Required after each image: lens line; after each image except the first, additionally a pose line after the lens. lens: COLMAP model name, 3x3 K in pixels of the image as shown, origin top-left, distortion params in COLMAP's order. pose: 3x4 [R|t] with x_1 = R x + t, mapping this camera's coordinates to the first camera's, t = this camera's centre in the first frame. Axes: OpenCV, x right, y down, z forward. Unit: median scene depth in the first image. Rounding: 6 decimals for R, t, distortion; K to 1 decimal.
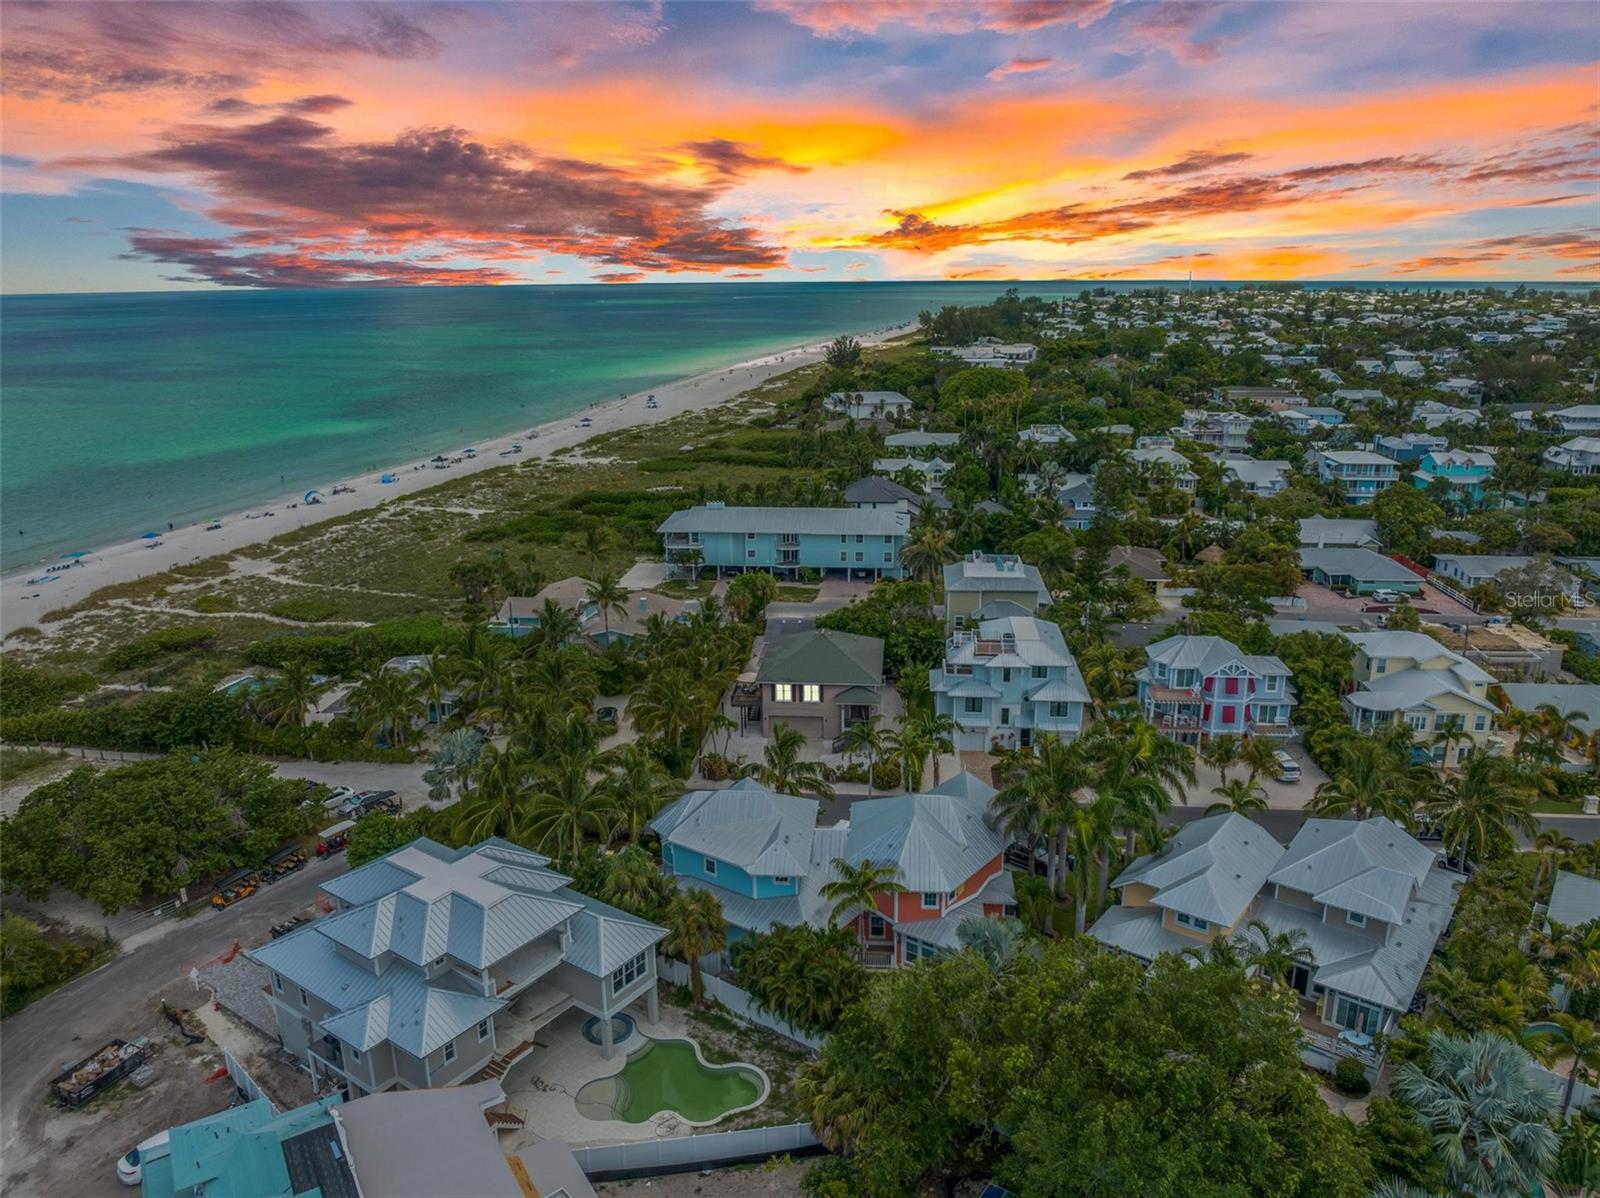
lens RADIAL K [[1121.9, 0, 799.3], [0, 1121.9, 597.4], [0, 0, 1]] dist [-0.009841, -0.004110]
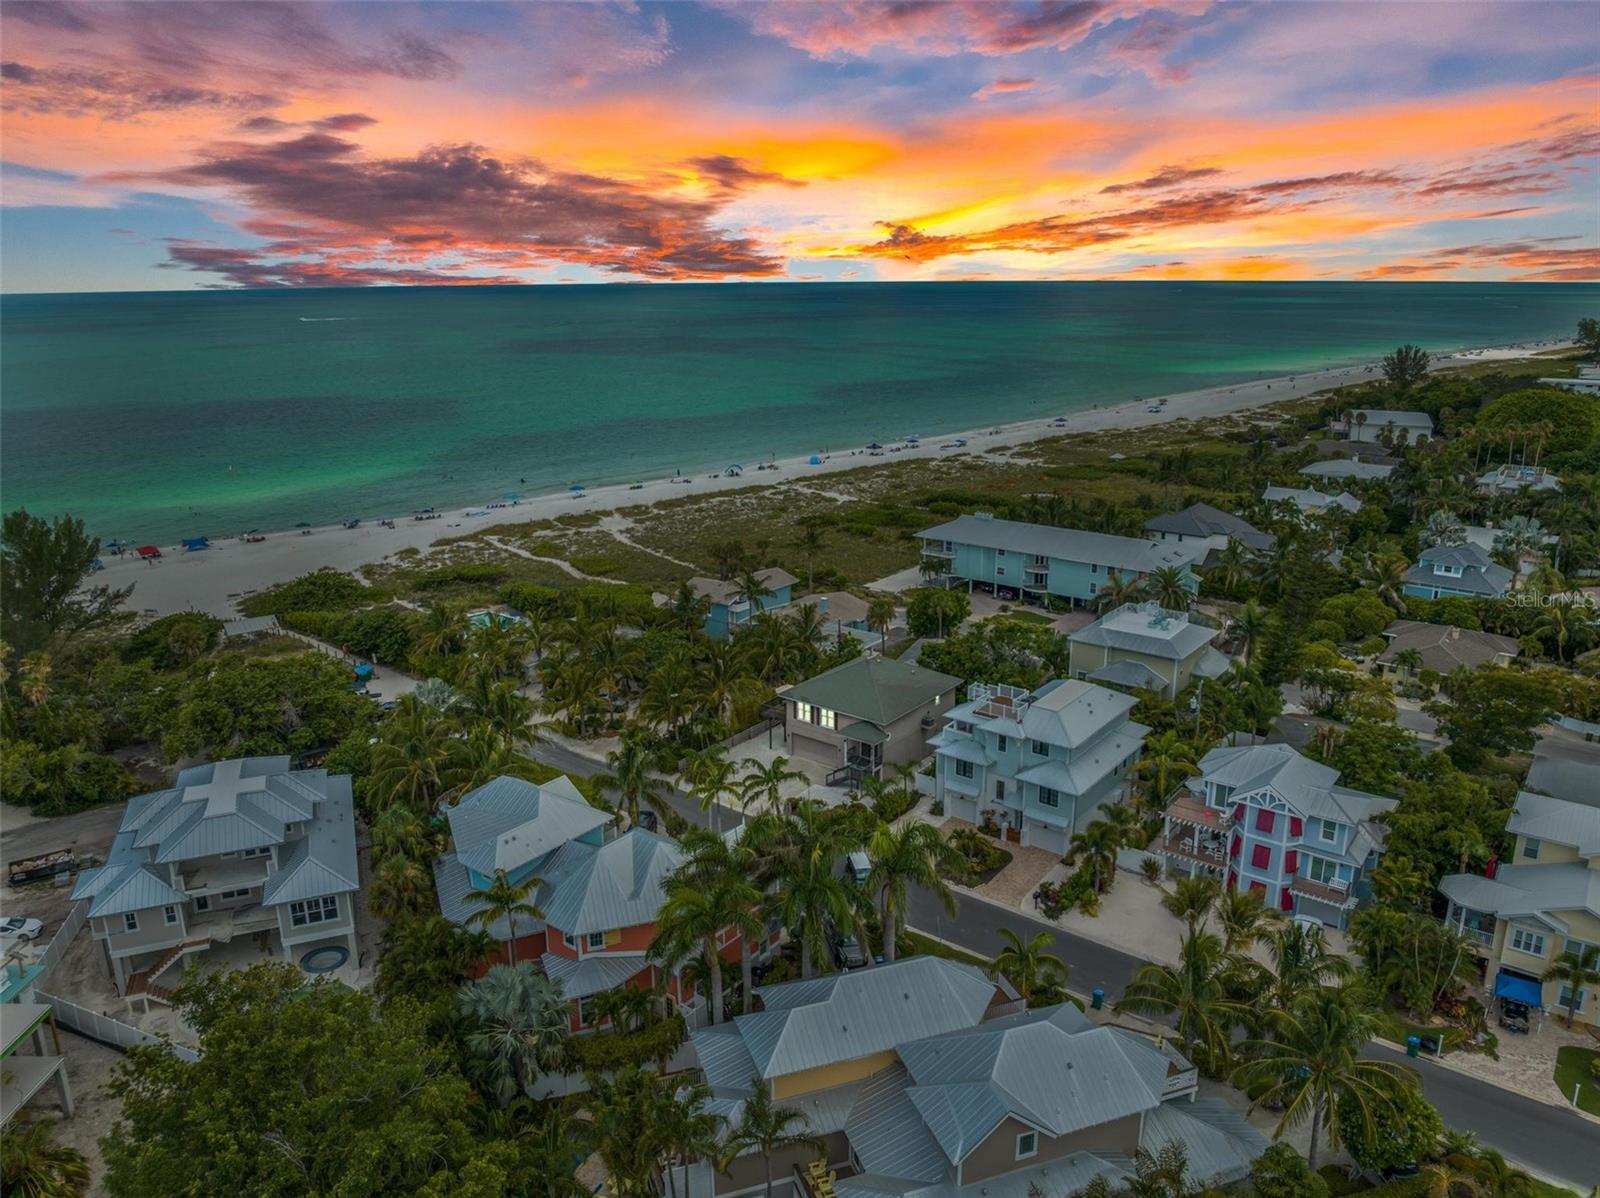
lens RADIAL K [[1121.9, 0, 788.9], [0, 1121.9, 551.6], [0, 0, 1]] dist [-0.009841, -0.004110]
pose [[0.848626, 0.130148, -0.512734, 0.451976], [-0.147758, 0.989002, 0.006484, -0.055523], [0.507939, 0.070258, 0.858523, 0.160615]]
